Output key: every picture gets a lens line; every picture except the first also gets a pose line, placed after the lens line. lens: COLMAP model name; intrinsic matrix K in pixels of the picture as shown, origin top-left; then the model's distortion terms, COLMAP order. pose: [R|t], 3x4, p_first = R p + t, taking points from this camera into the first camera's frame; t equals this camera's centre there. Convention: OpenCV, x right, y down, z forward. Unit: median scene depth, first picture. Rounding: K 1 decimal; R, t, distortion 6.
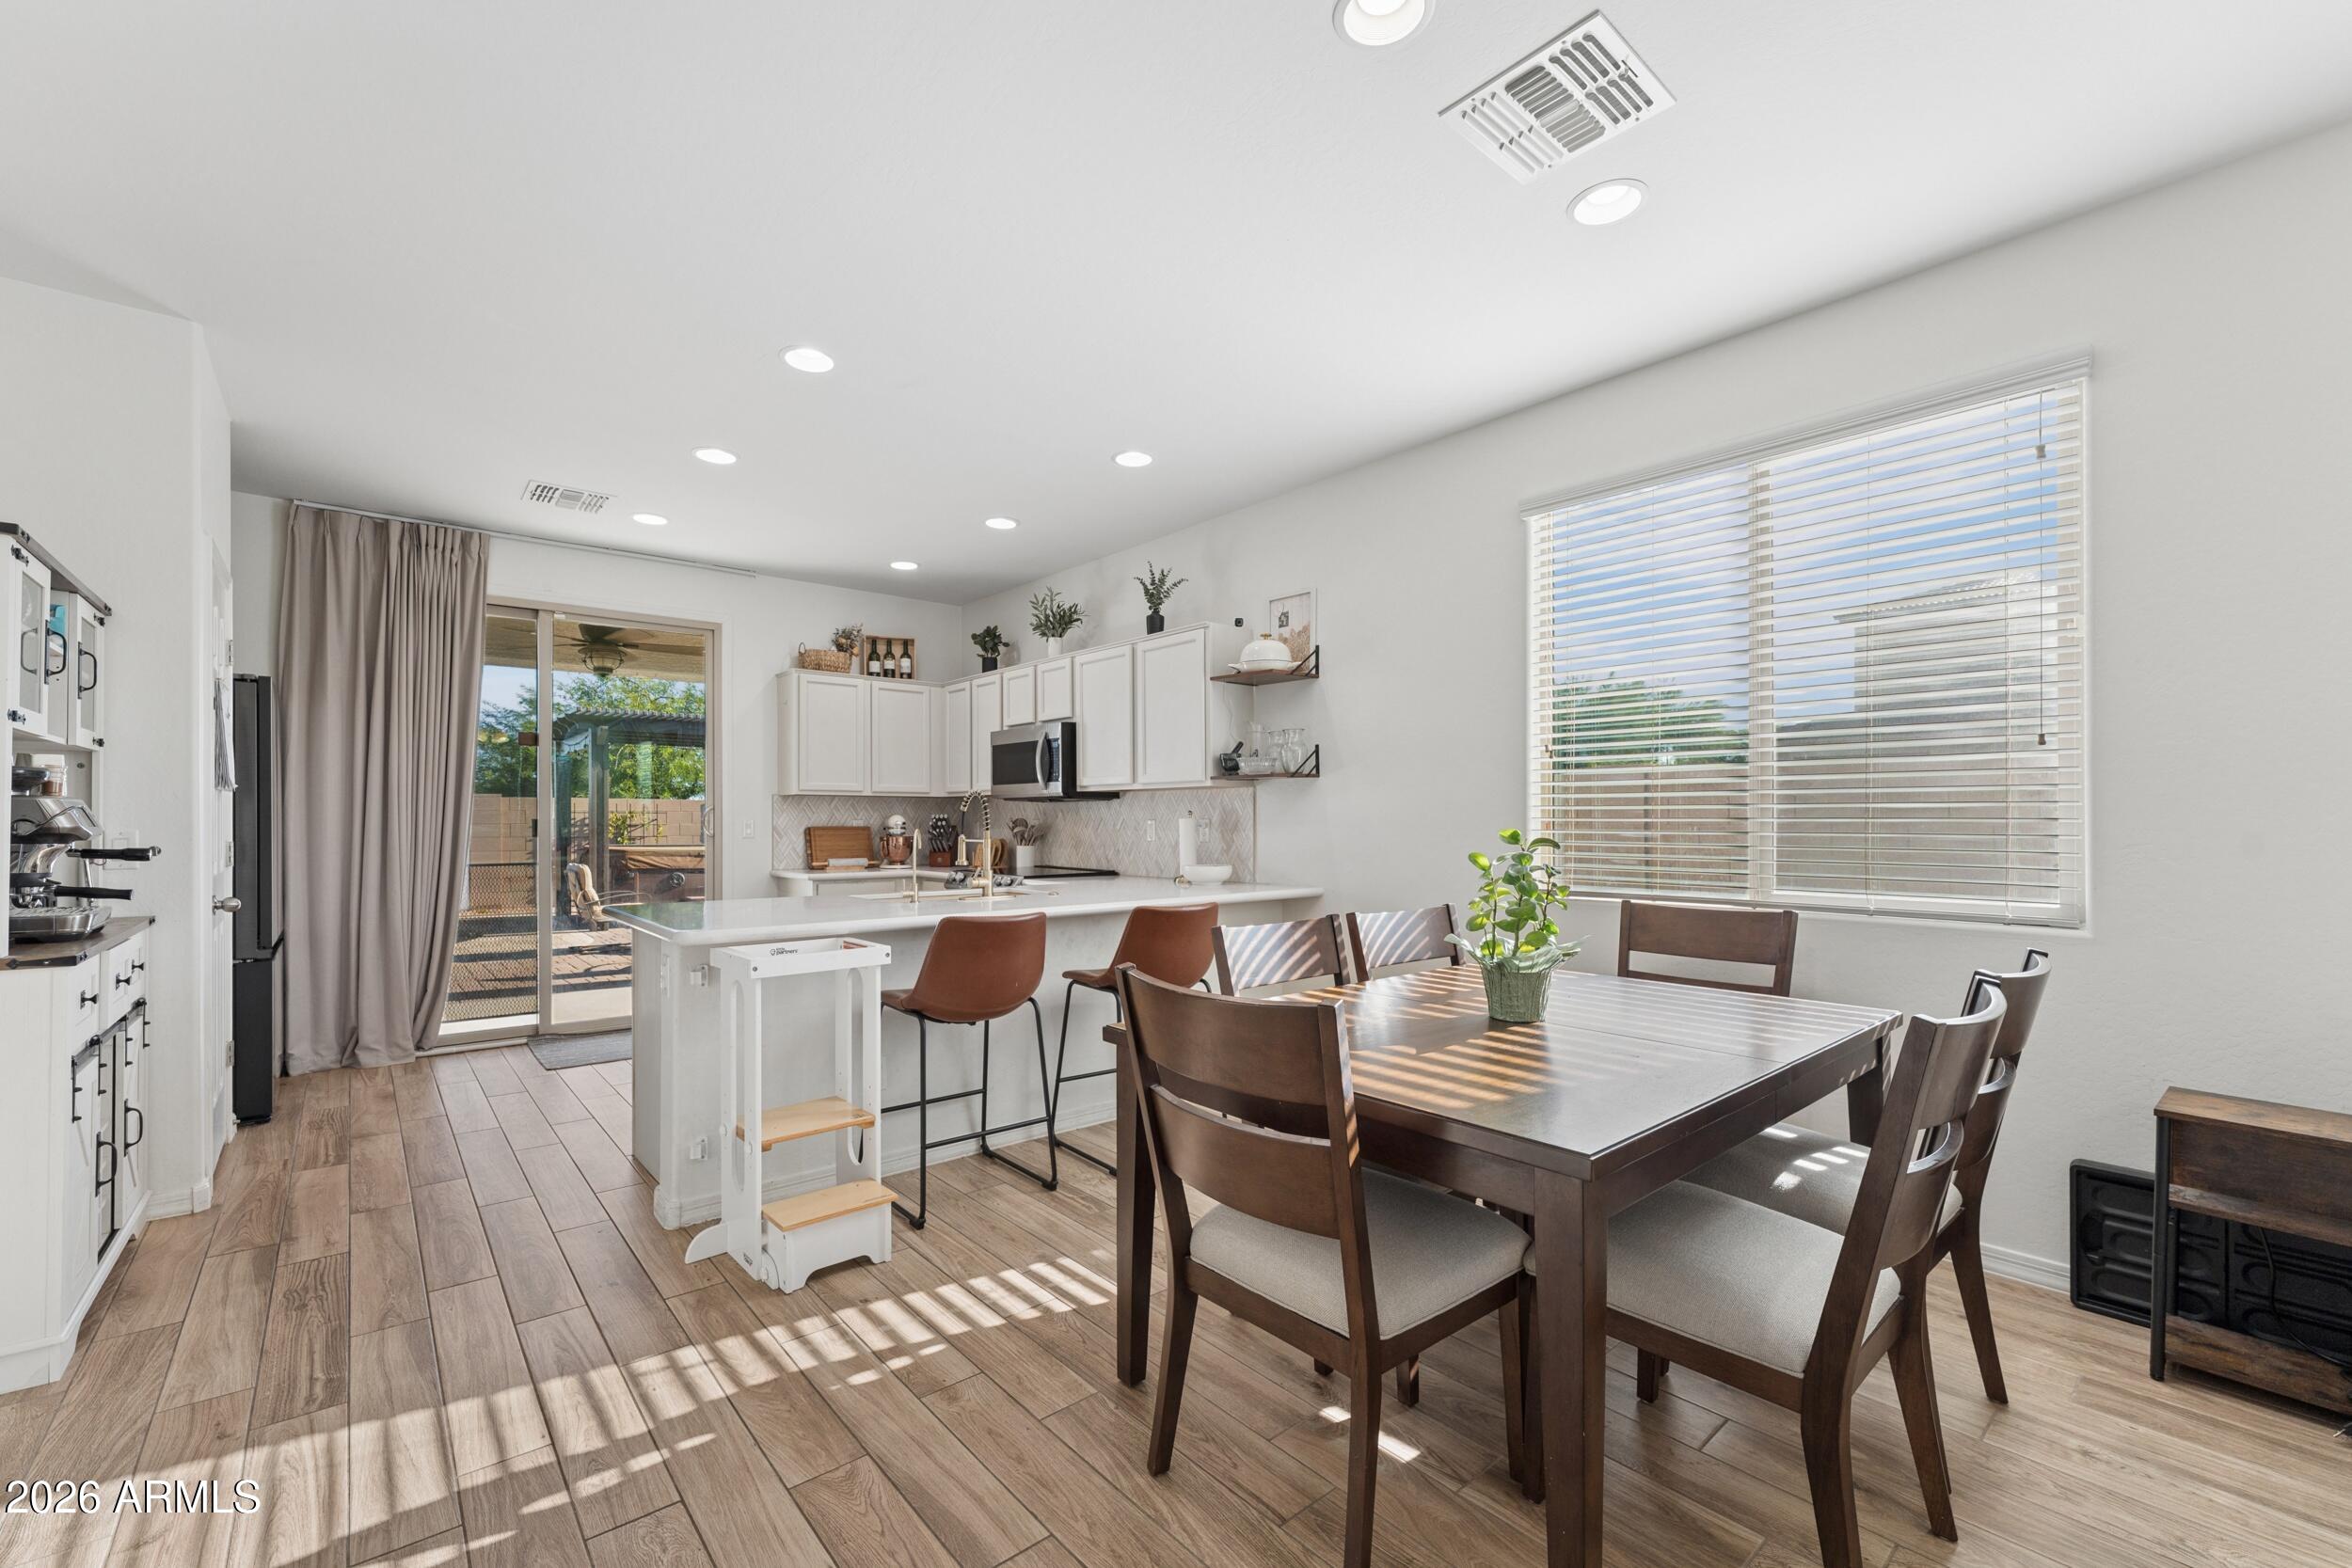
lens RADIAL K [[958.8, 0, 1166.8], [0, 958.8, 809.3], [0, 0, 1]] dist [0.001102, 0.000673]
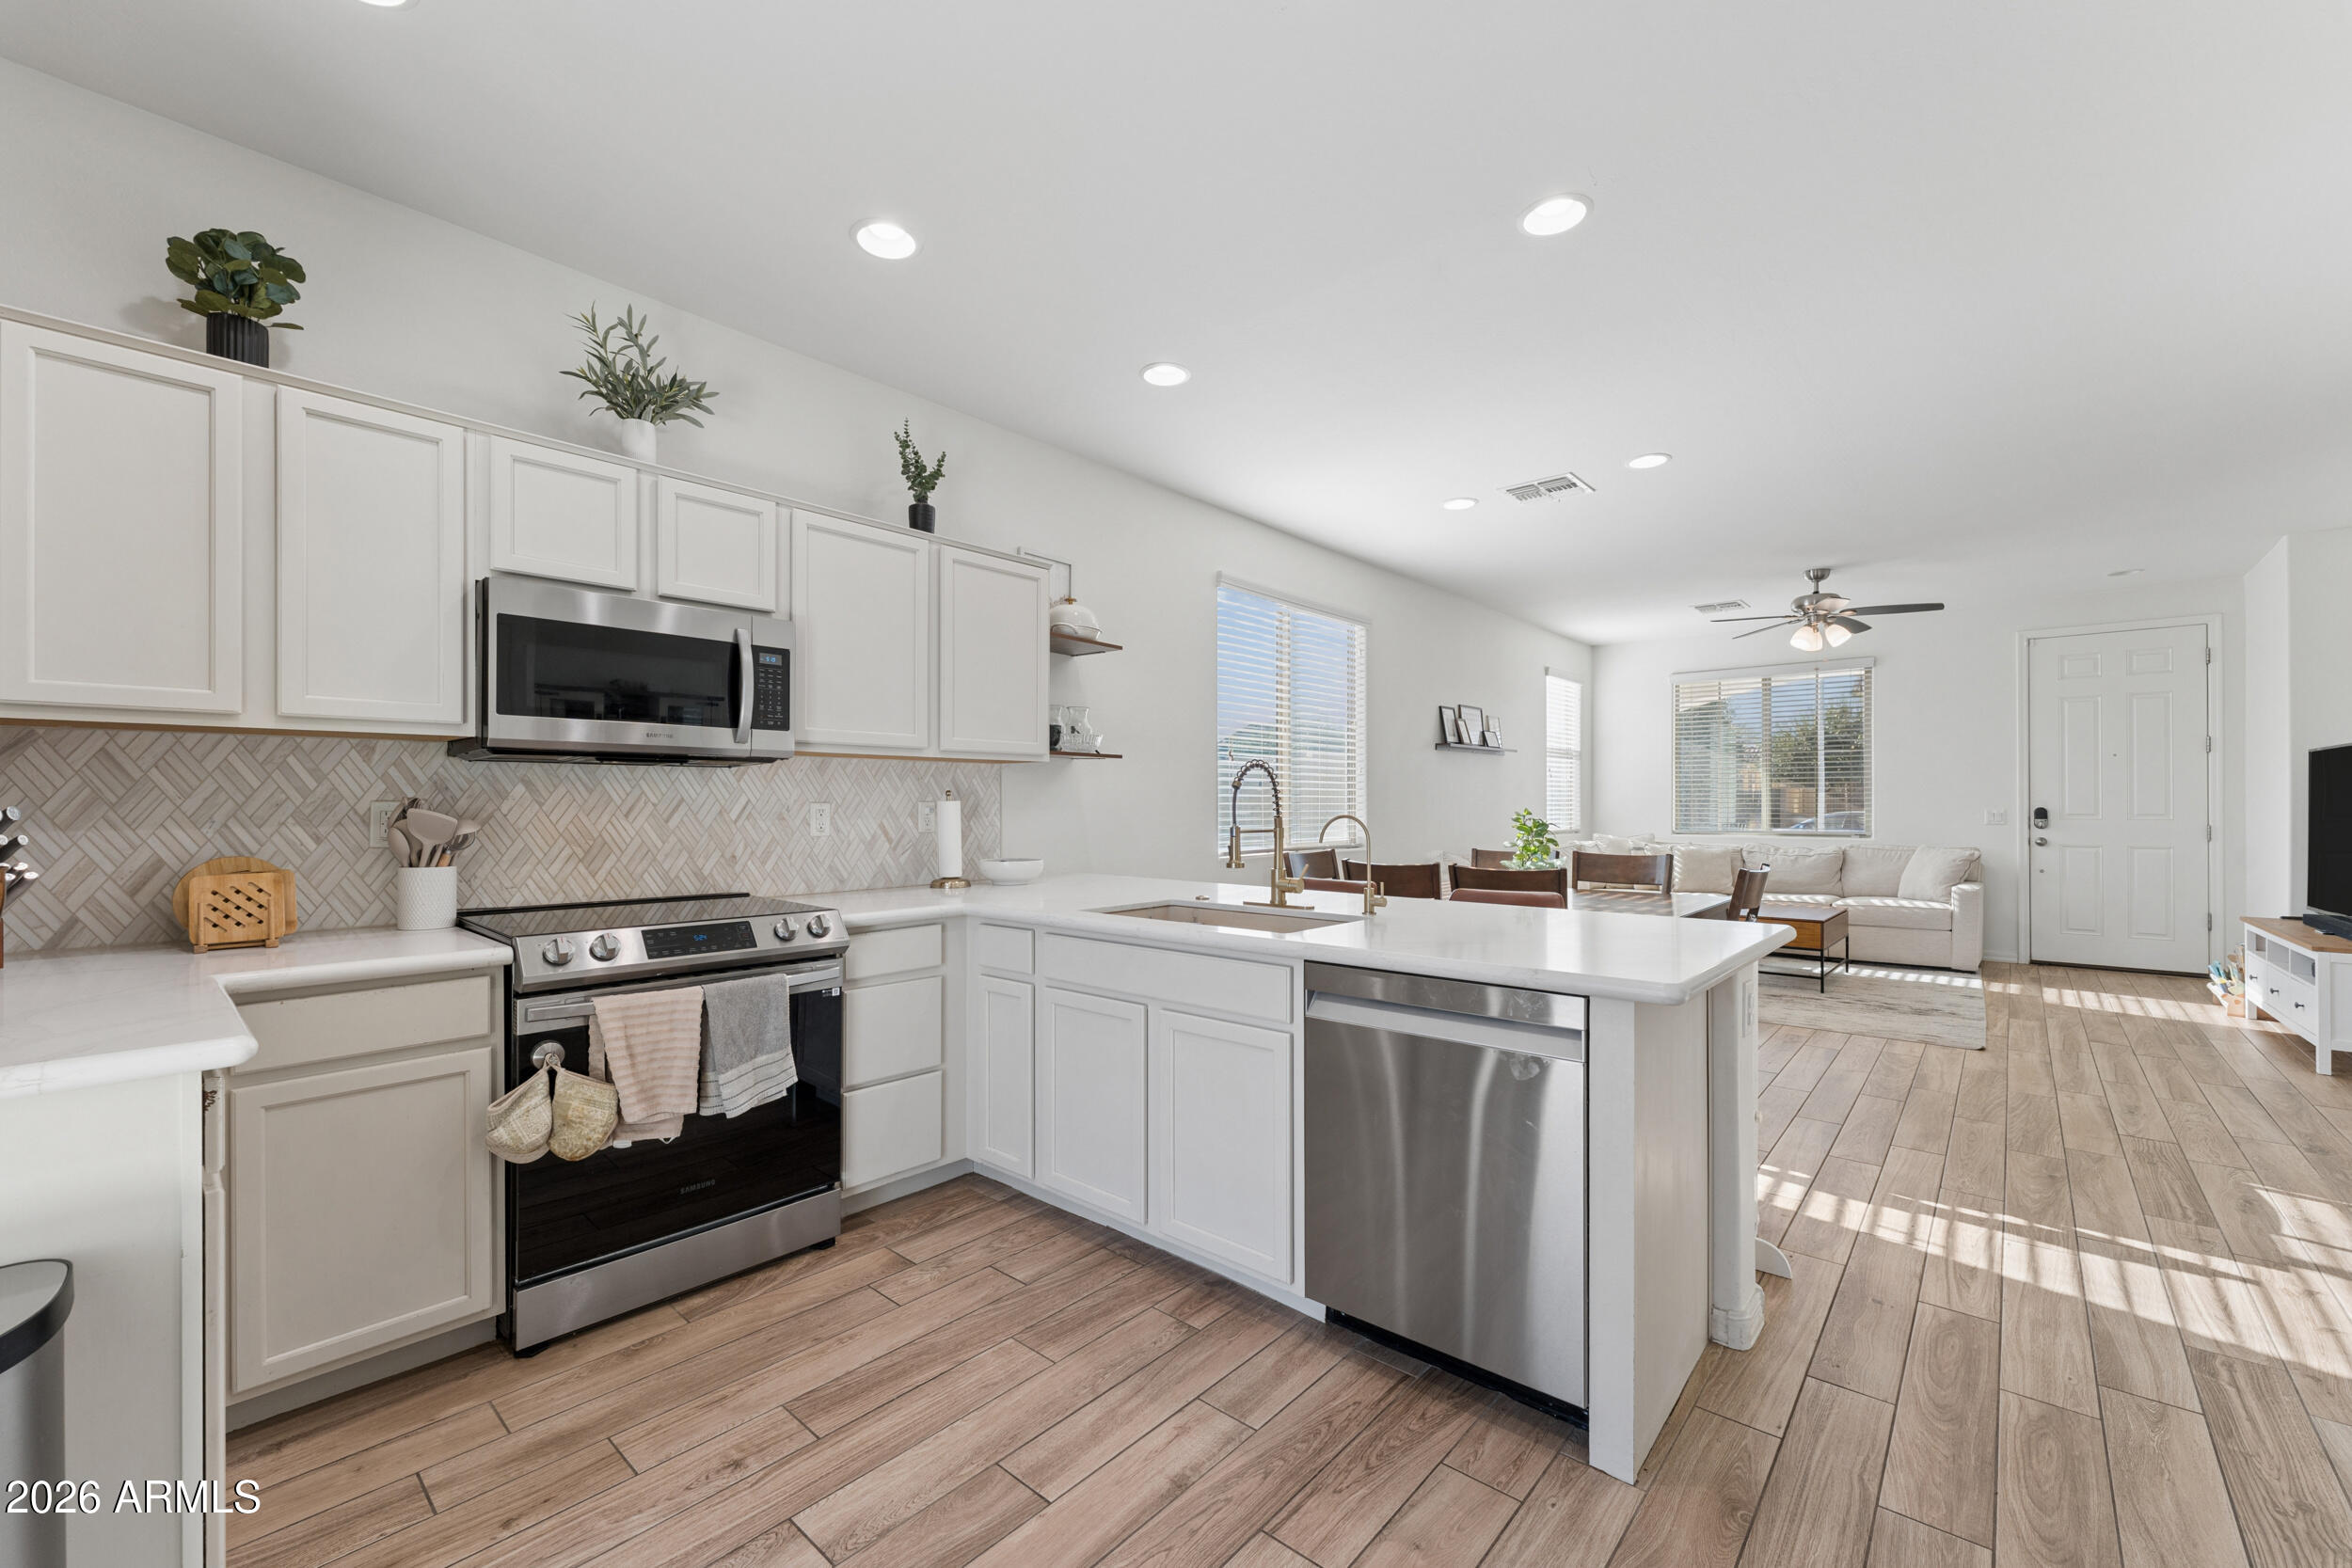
lens RADIAL K [[958.8, 0, 1163.5], [0, 958.8, 785.5], [0, 0, 1]] dist [0.001102, 0.000673]
pose [[-0.138958, 0.019224, 0.990112, -0.721696], [-0.009115, 0.999744, -0.020690, 0.011652], [-0.990256, -0.011899, -0.138748, 0.927384]]
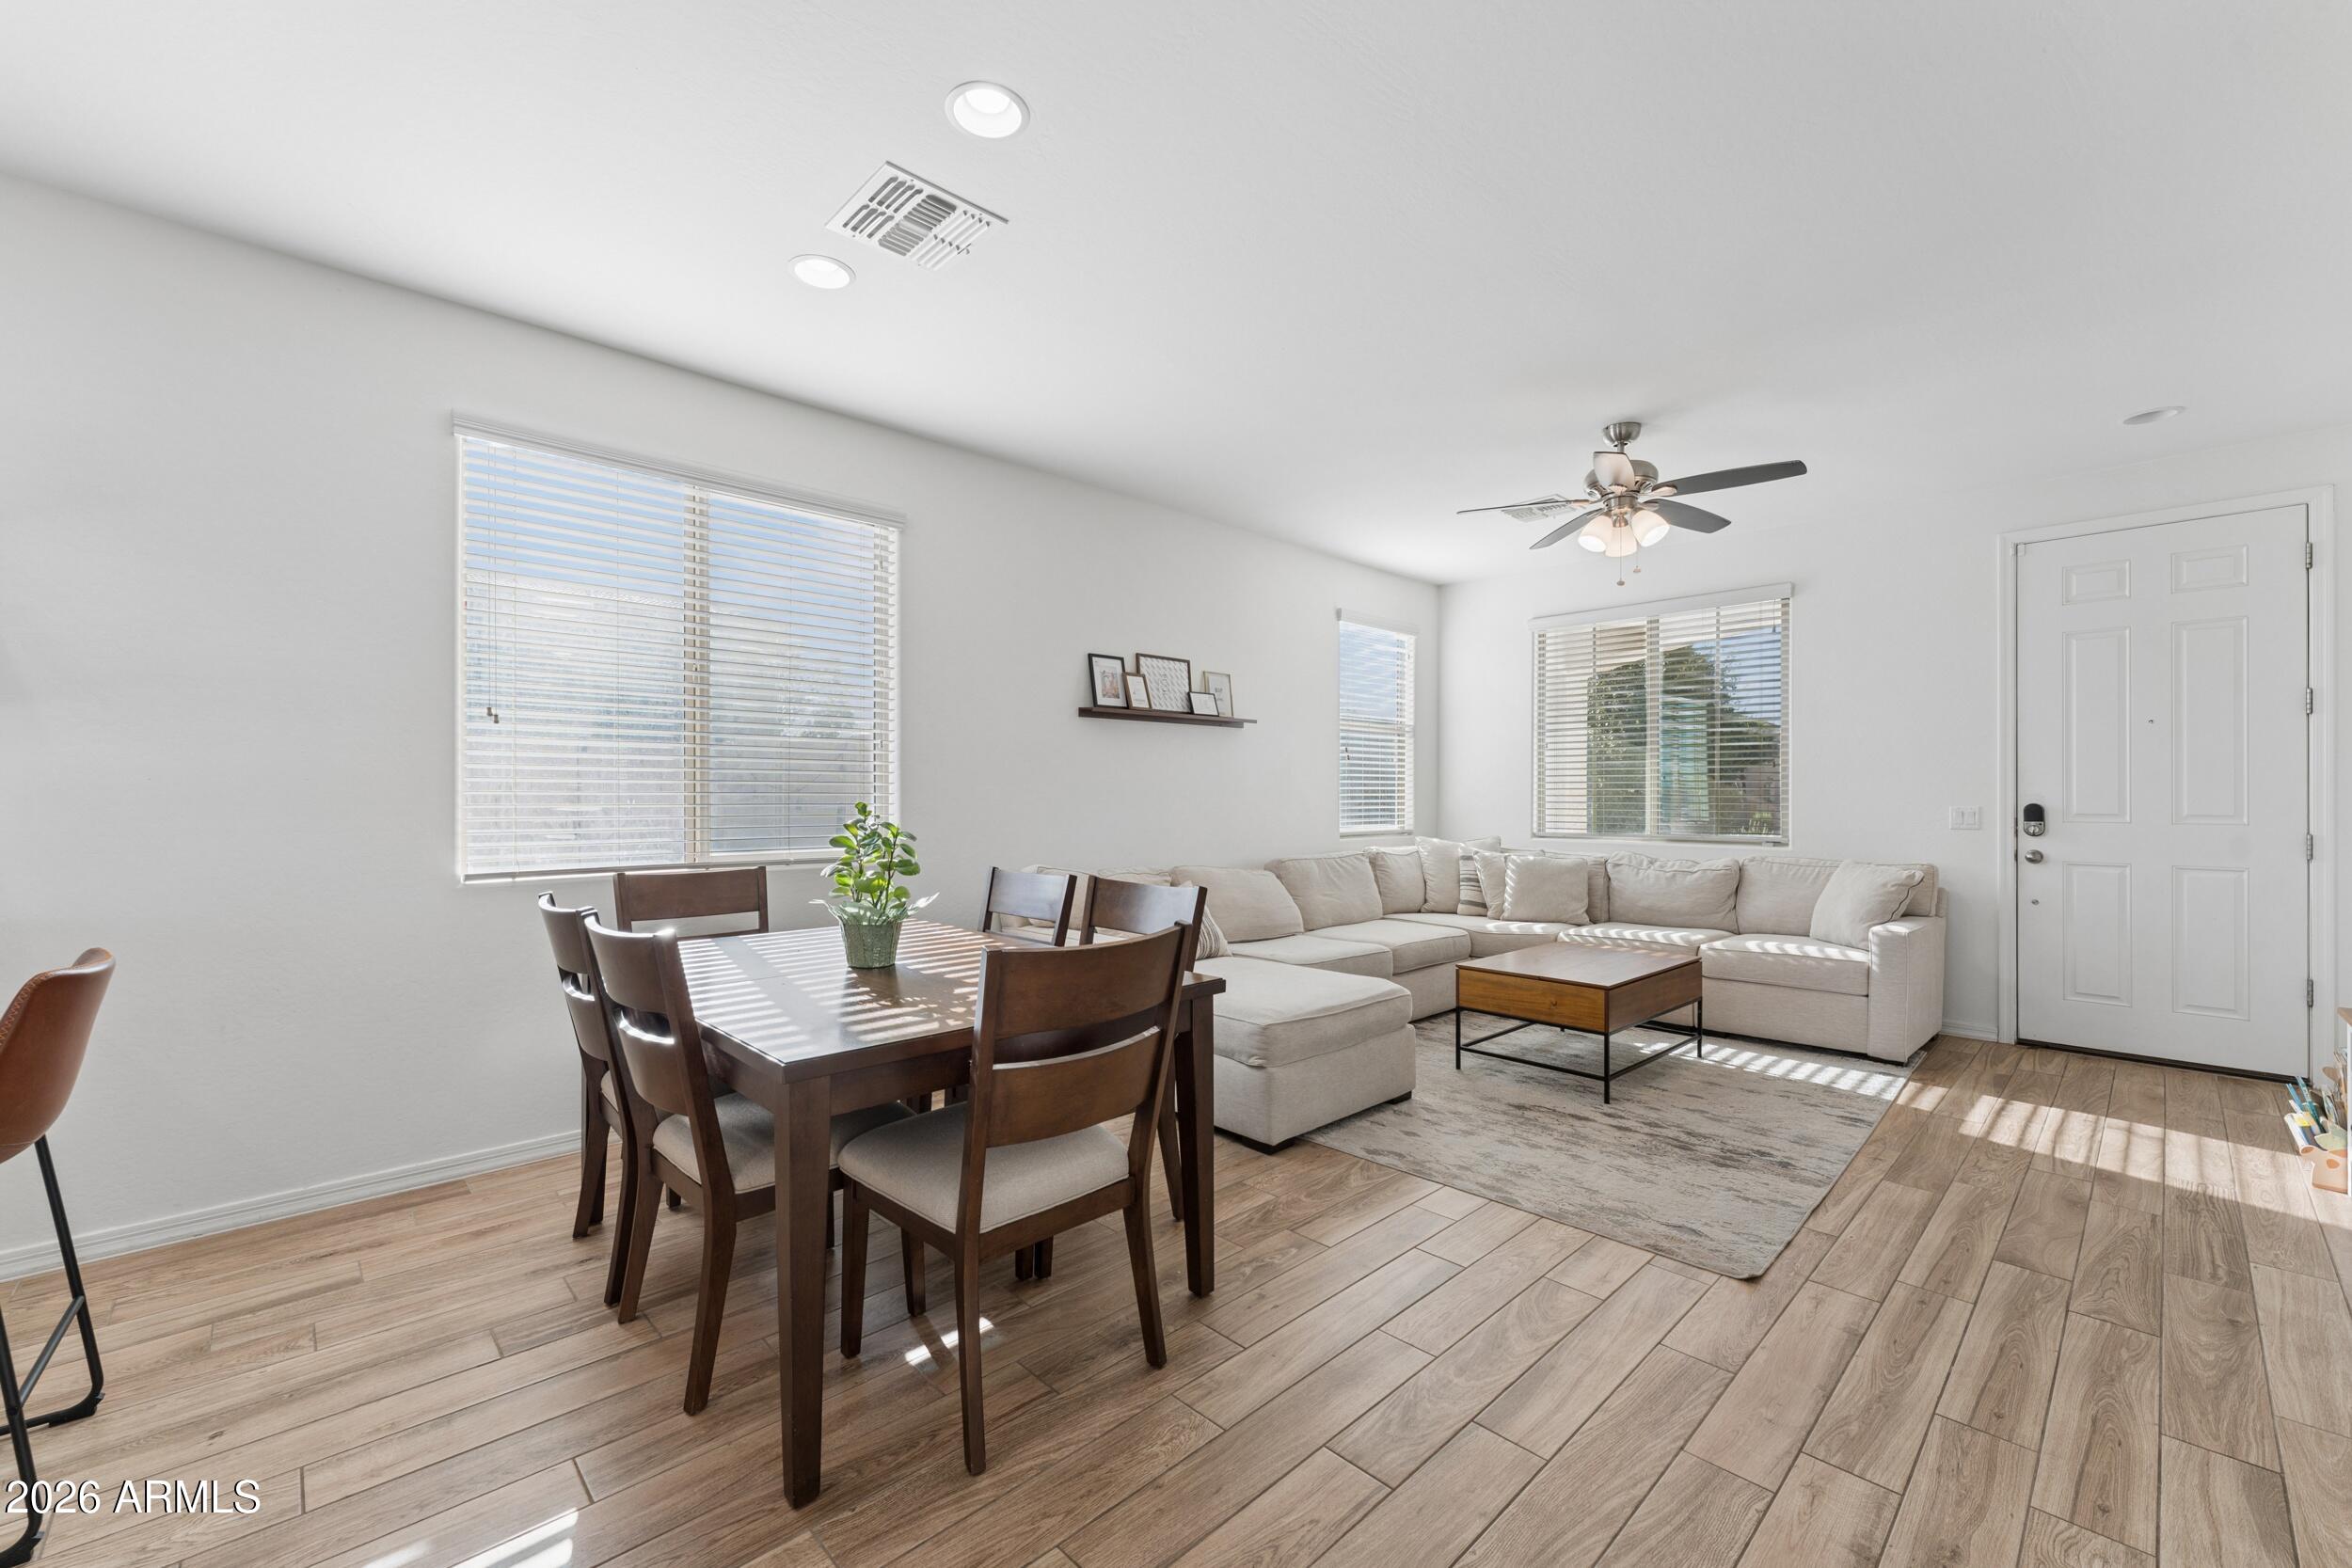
lens RADIAL K [[958.8, 0, 1155.1], [0, 958.8, 780.5], [0, 0, 1]] dist [0.001102, 0.000673]
pose [[-0.053165, 0.014410, 0.998482, -0.357564], [-0.011058, 0.999826, -0.015018, 0.003607], [-0.998525, -0.011839, -0.052997, 0.315551]]
